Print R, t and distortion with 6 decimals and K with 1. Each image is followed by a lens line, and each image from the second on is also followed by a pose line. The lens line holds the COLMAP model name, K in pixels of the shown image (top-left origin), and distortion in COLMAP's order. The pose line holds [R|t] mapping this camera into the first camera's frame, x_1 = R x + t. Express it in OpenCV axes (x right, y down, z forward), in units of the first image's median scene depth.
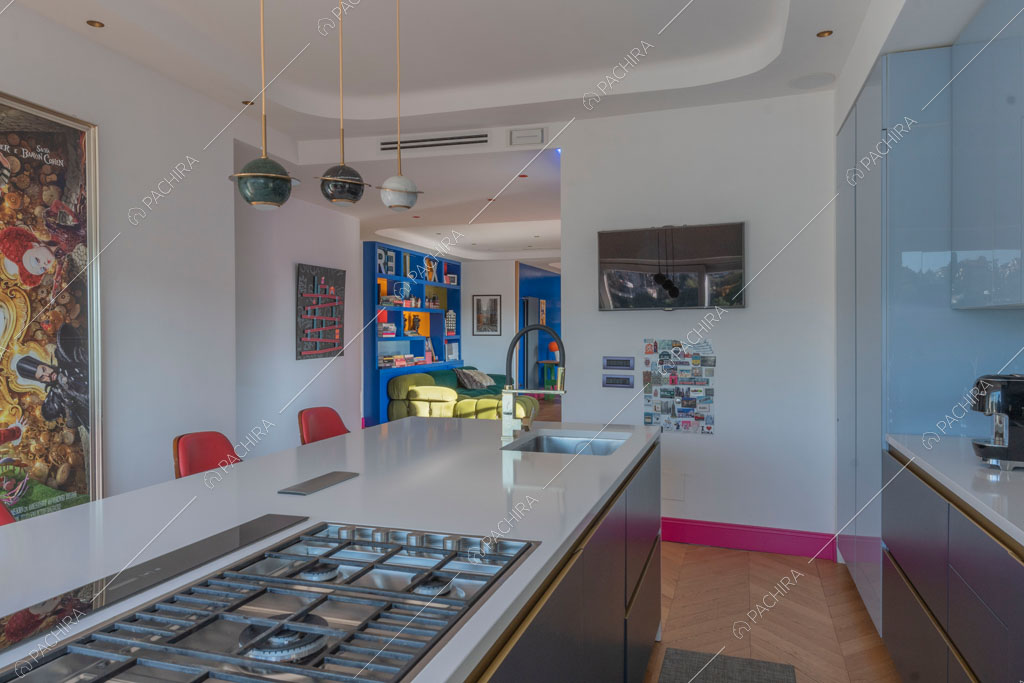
lens RADIAL K [[709.6, 0, 505.7], [0, 709.6, 327.5], [0, 0, 1]] dist [0.010422, 0.002855]
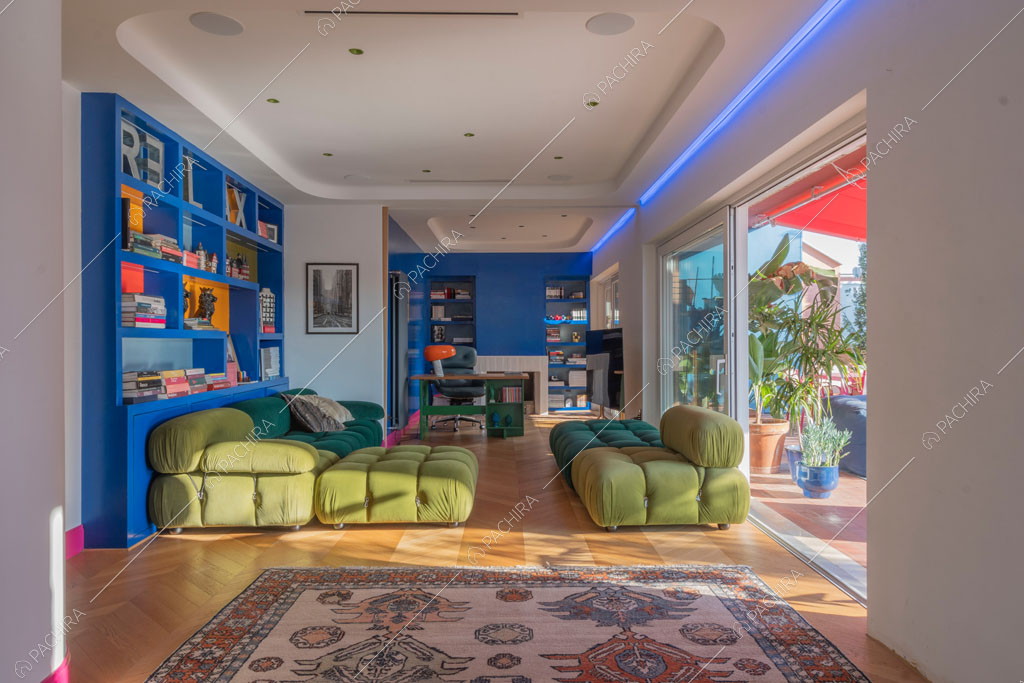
lens RADIAL K [[709.6, 0, 505.7], [0, 709.6, 327.5], [0, 0, 1]] dist [0.010422, 0.002855]
pose [[0.946574, 0.001329, 0.322485, -0.092173], [0.004994, 0.999811, -0.018778, 0.020647], [-0.322449, 0.019385, 0.946388, 0.483457]]
